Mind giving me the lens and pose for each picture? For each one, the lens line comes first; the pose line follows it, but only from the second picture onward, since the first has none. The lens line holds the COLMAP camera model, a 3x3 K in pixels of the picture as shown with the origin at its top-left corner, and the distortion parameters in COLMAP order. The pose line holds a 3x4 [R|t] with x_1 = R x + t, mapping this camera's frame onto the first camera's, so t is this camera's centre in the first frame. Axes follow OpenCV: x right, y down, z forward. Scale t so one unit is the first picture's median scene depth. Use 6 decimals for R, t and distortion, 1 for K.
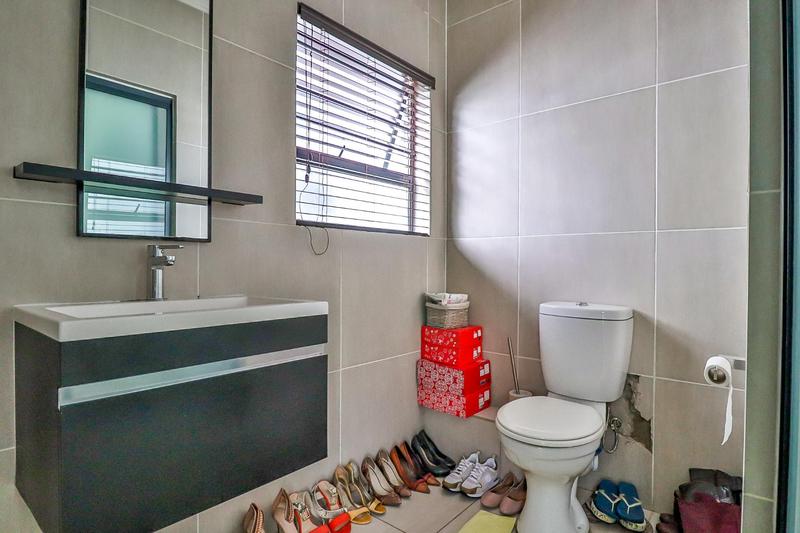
lens RADIAL K [[428.2, 0, 400.0], [0, 428.2, 266.5], [0, 0, 1]] dist [-0.001521, -0.000176]
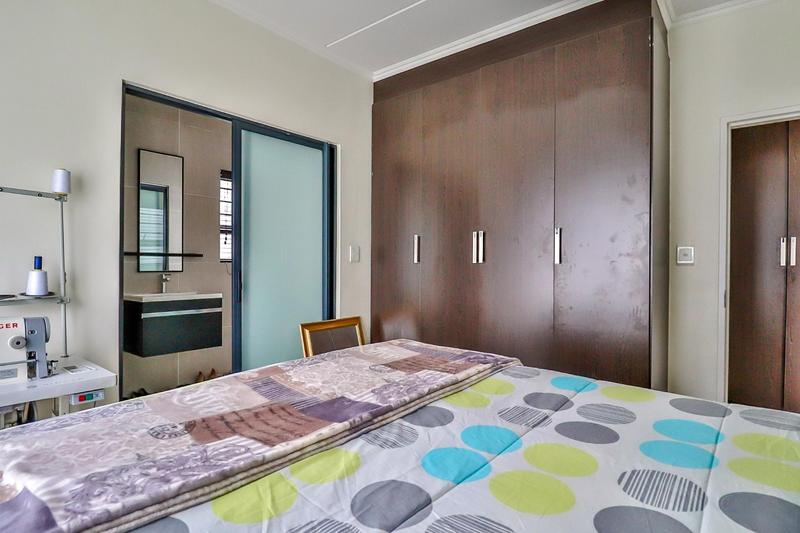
lens RADIAL K [[428.2, 0, 400.0], [0, 428.2, 266.5], [0, 0, 1]] dist [-0.001521, -0.000176]
pose [[0.999853, 0.001251, 0.017109, 0.997916], [-0.001326, 0.999990, 0.004371, -0.116360], [-0.017103, -0.004393, 0.999844, -1.948488]]
